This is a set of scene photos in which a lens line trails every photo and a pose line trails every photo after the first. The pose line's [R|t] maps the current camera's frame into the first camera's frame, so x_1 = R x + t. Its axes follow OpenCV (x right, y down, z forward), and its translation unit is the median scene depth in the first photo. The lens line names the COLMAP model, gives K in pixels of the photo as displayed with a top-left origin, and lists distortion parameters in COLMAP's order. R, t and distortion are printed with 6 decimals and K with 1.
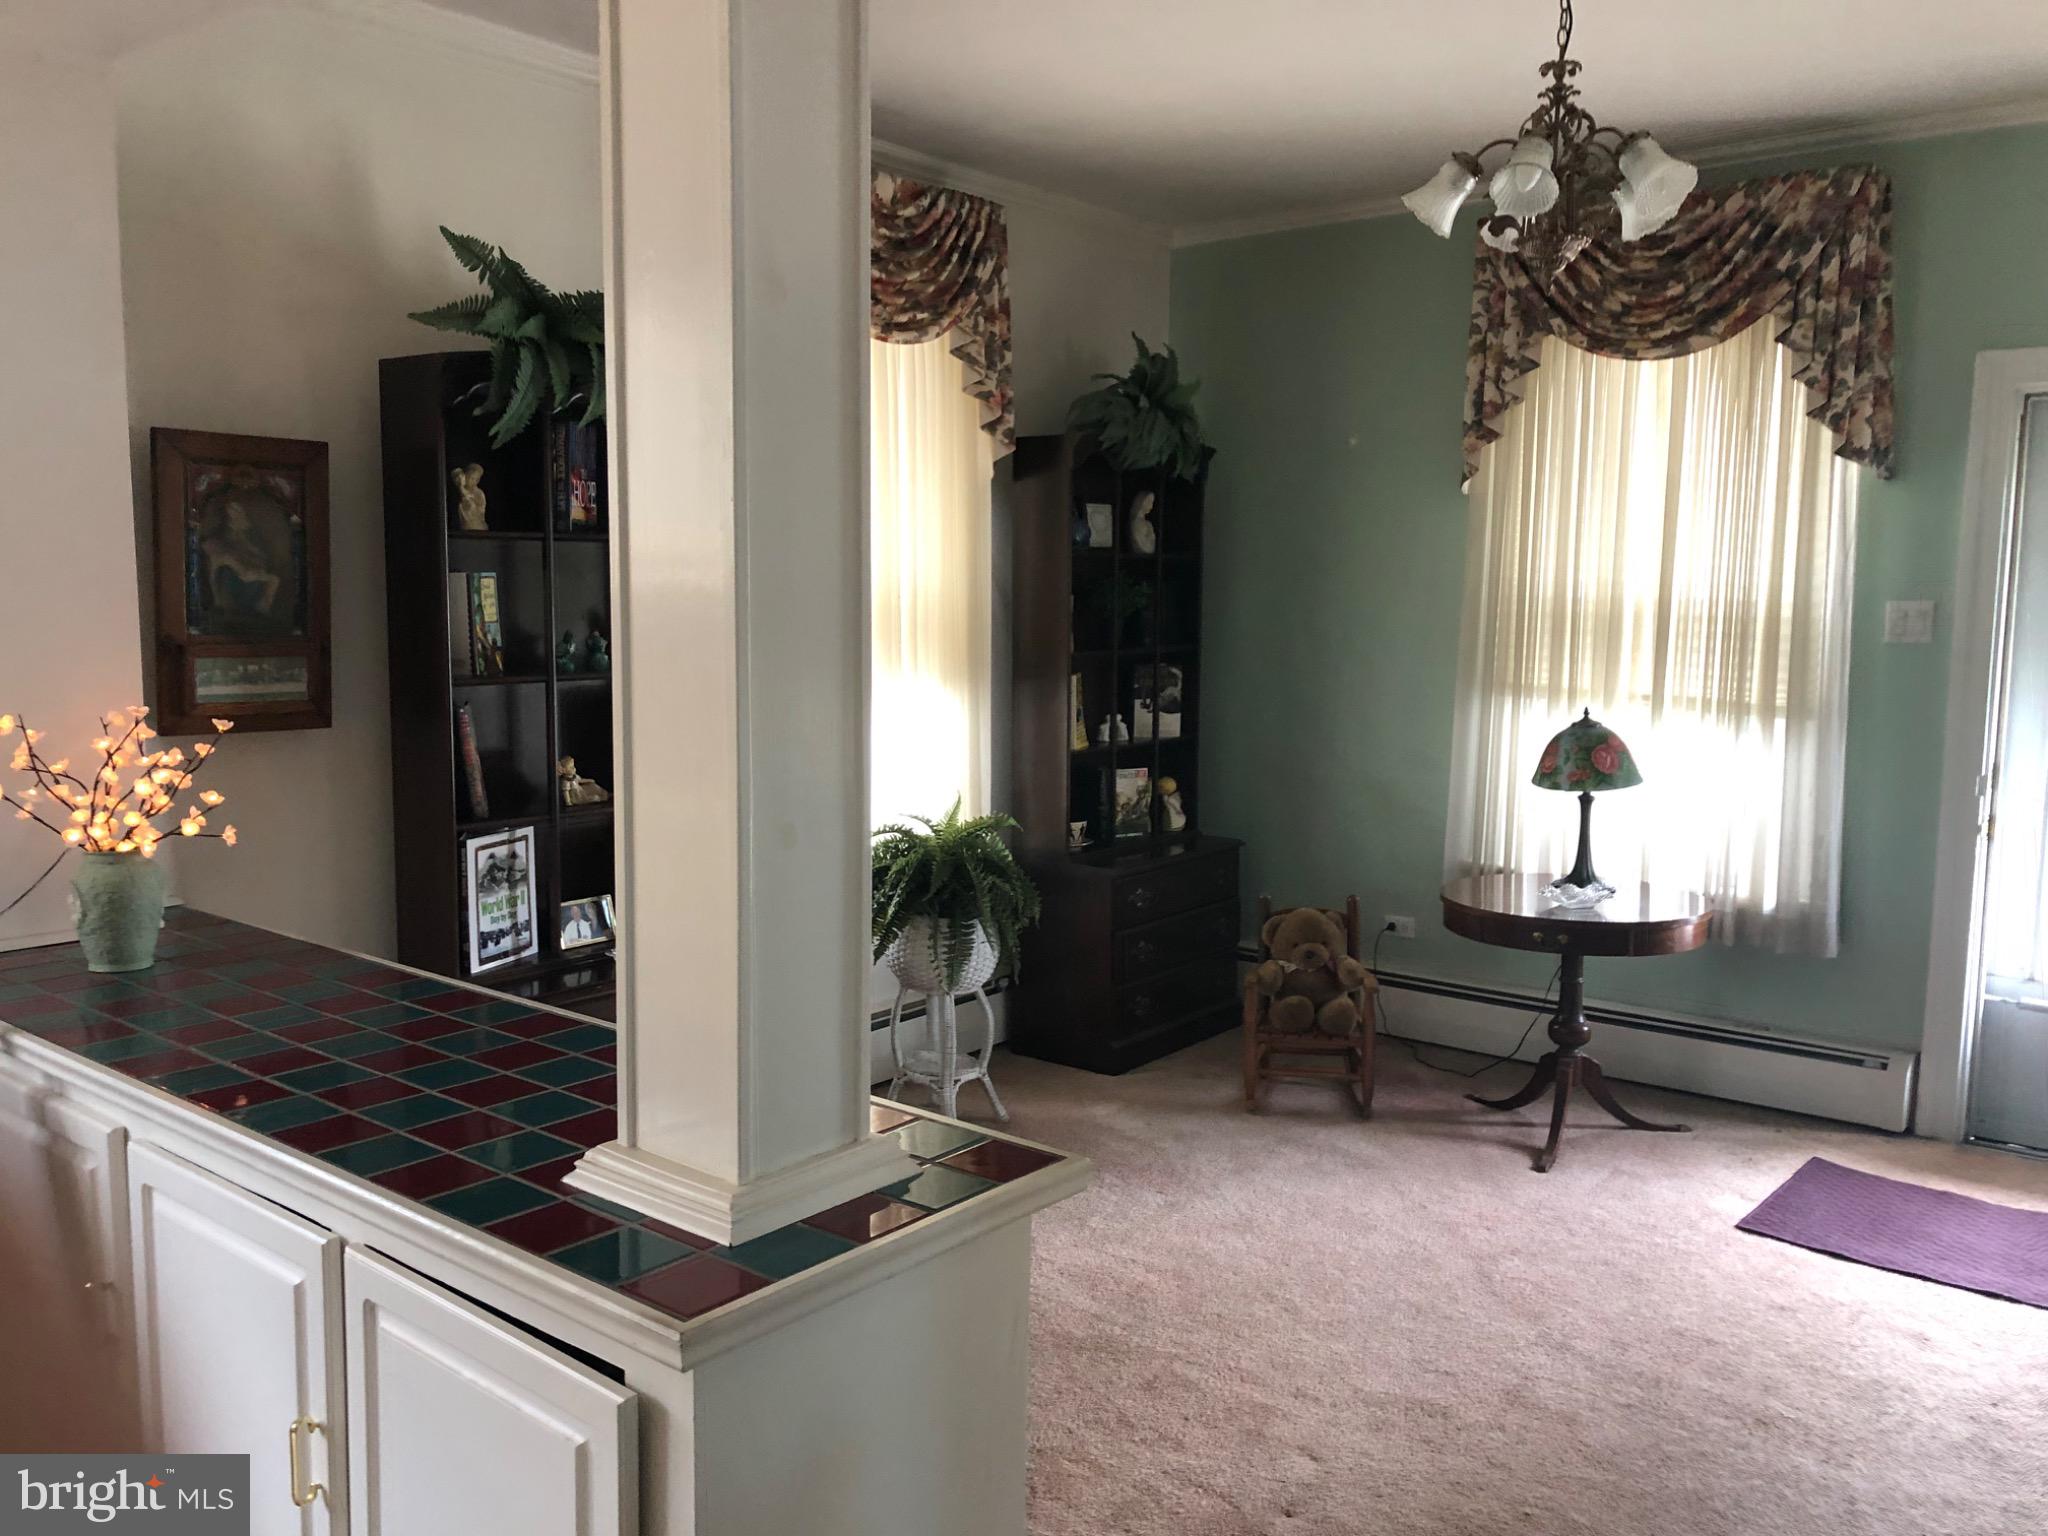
lens RADIAL K [[1660.9, 0, 1032.2], [0, 1660.9, 773.4], [0, 0, 1]] dist [0.066544, -0.153653]
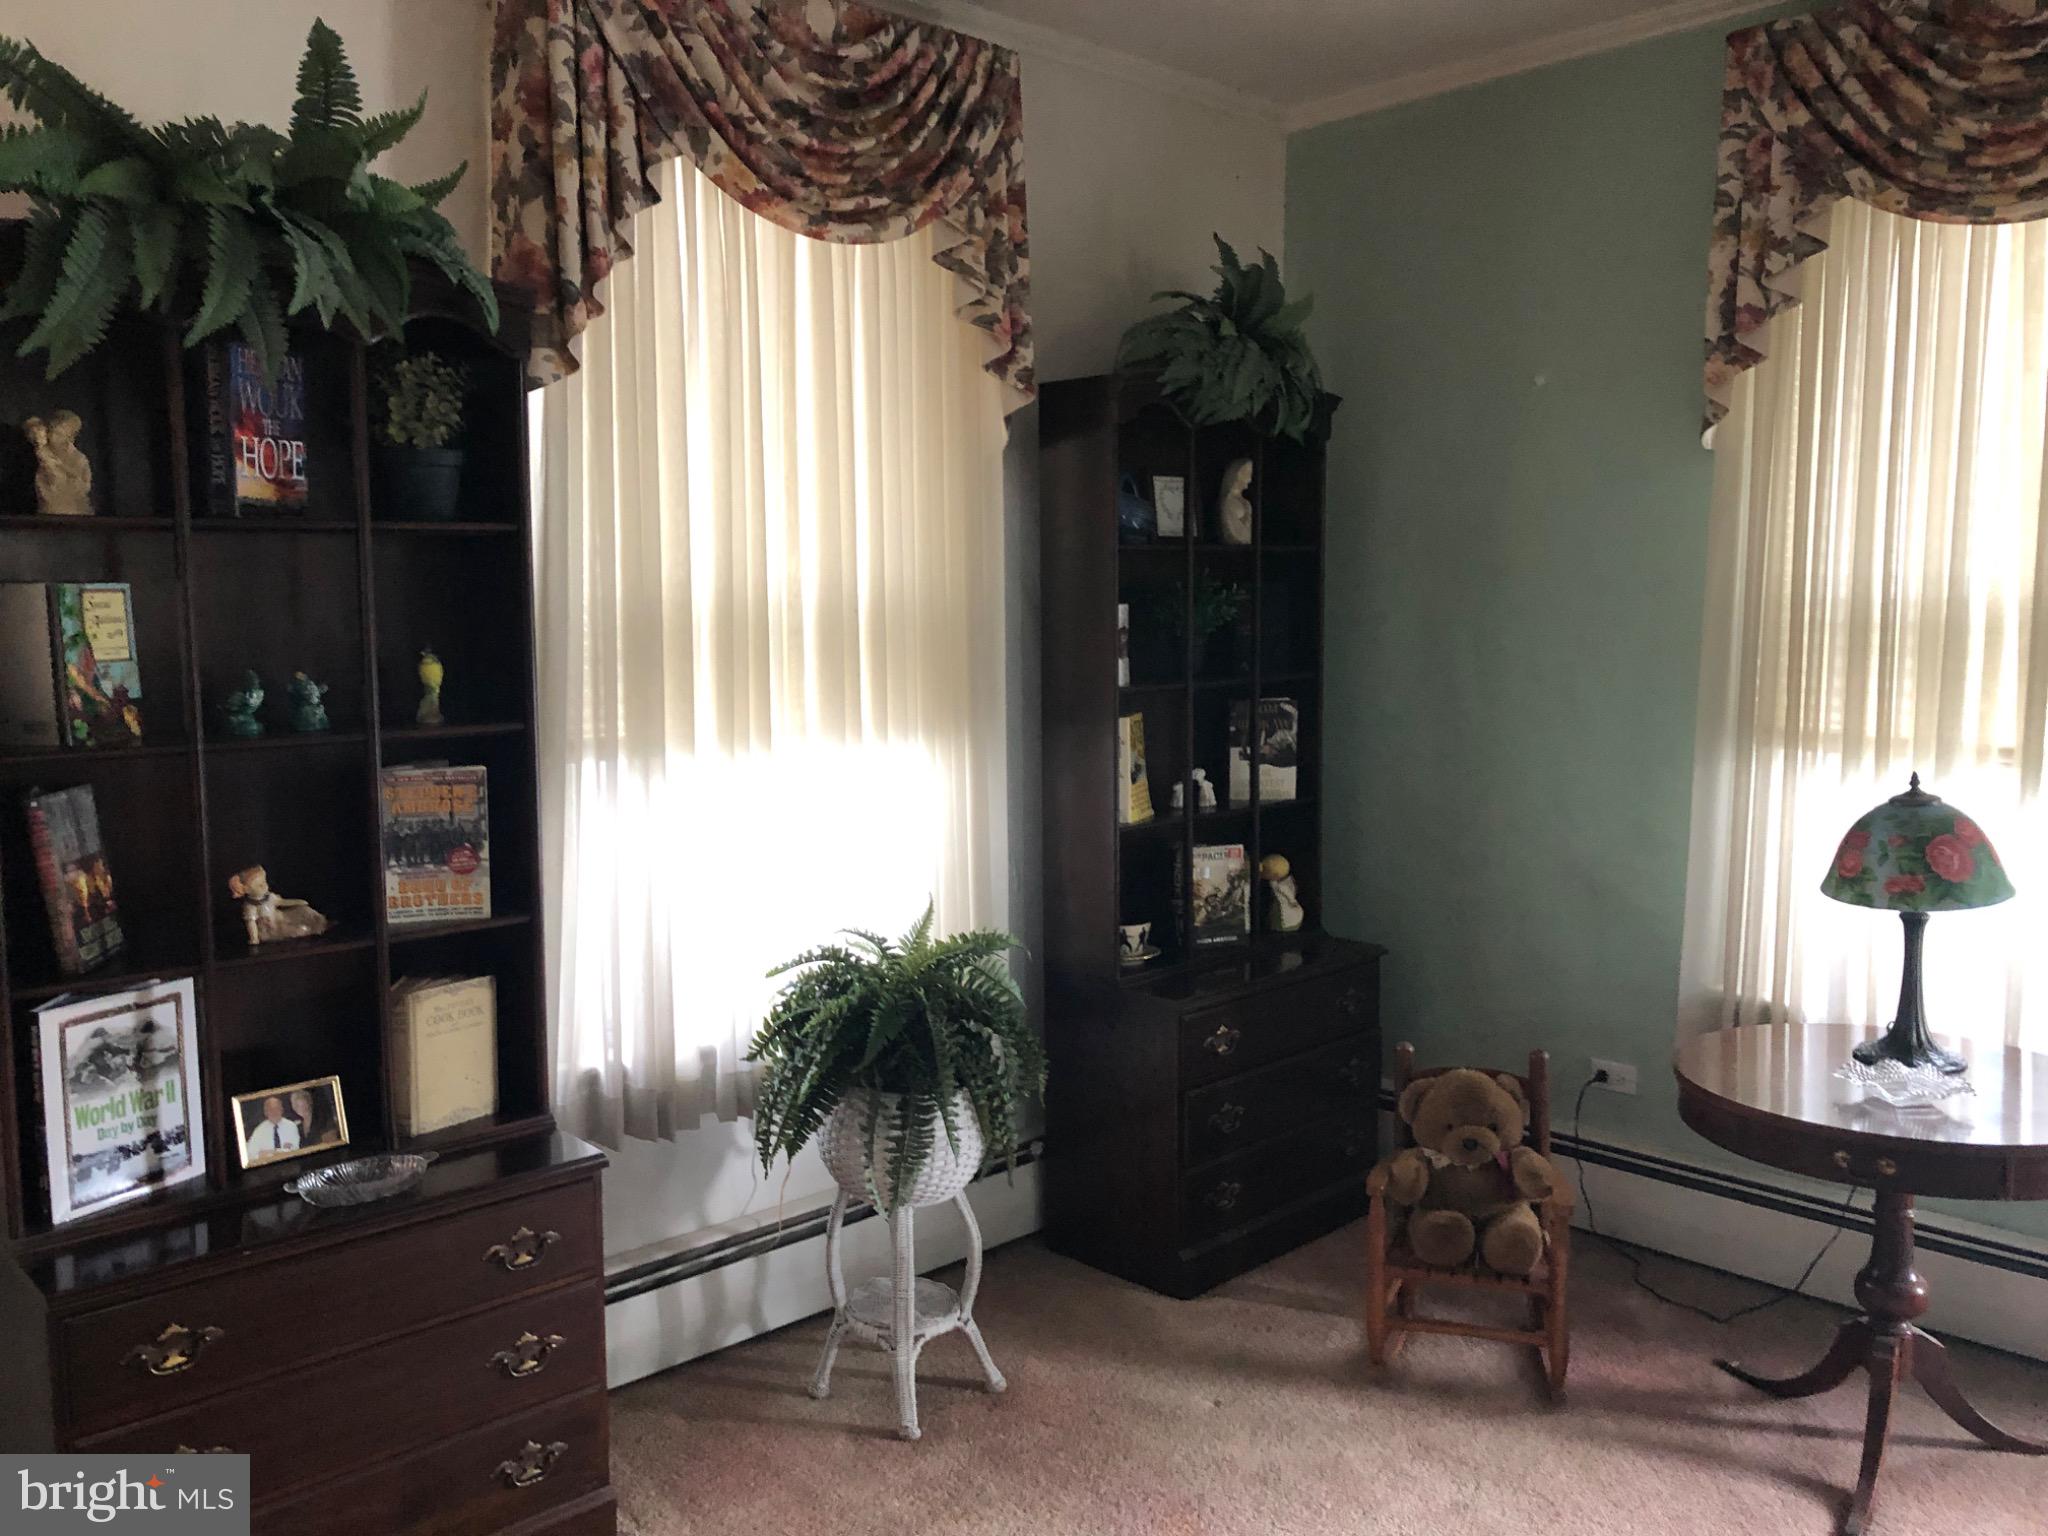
lens RADIAL K [[1676.2, 0, 1008.8], [0, 1676.2, 743.4], [0, 0, 1]] dist [0.017272, -0.010368]
pose [[0.990734, -0.000891, -0.135816, 0.077216], [-0.002214, 0.999740, -0.022706, -0.034645], [0.135801, 0.022796, 0.990474, 0.314729]]
